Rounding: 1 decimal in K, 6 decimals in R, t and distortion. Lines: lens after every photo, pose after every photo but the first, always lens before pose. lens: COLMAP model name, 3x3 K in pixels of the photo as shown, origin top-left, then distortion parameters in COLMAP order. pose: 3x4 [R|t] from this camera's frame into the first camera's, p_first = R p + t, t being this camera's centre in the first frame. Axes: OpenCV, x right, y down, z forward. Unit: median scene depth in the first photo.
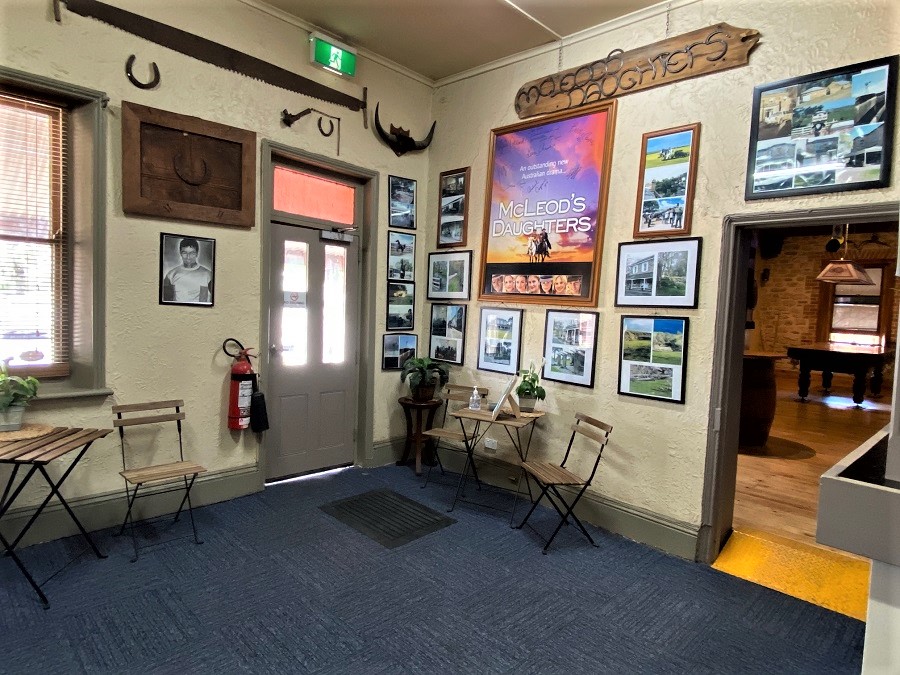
lens RADIAL K [[539.4, 0, 449.8], [0, 539.4, 339.3], [0, 0, 1]] dist [0.005960, 0.000766]
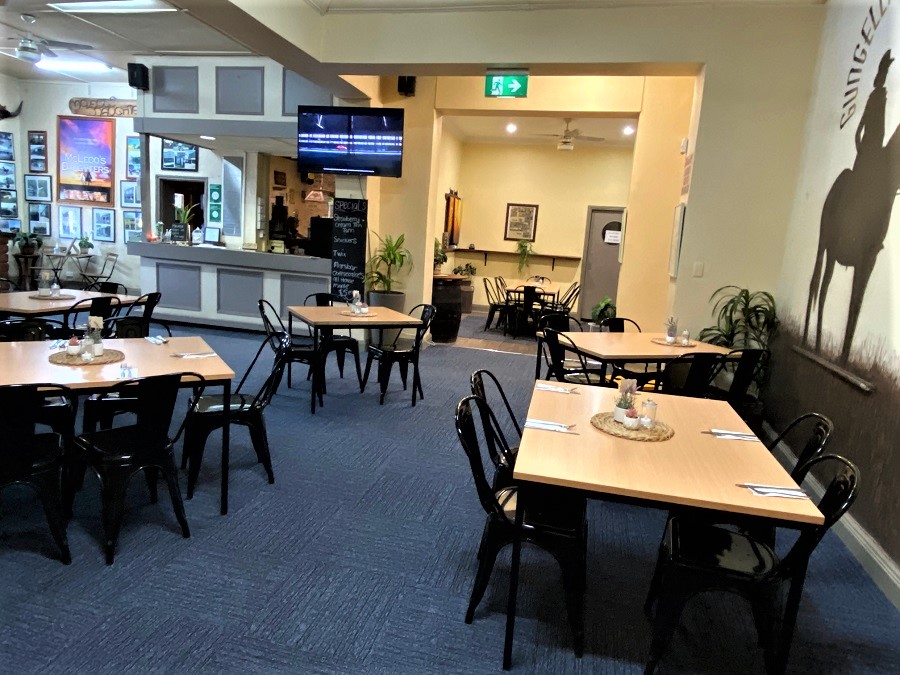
lens RADIAL K [[610.1, 0, 451.0], [0, 610.1, 338.6], [0, 0, 1]] dist [0.001115, -0.006991]
pose [[0.845085, -0.071296, 0.529857, 0.056303], [-0.000054, 0.991057, 0.133439, 0.130967], [-0.534632, -0.112796, 0.837524, -1.776229]]
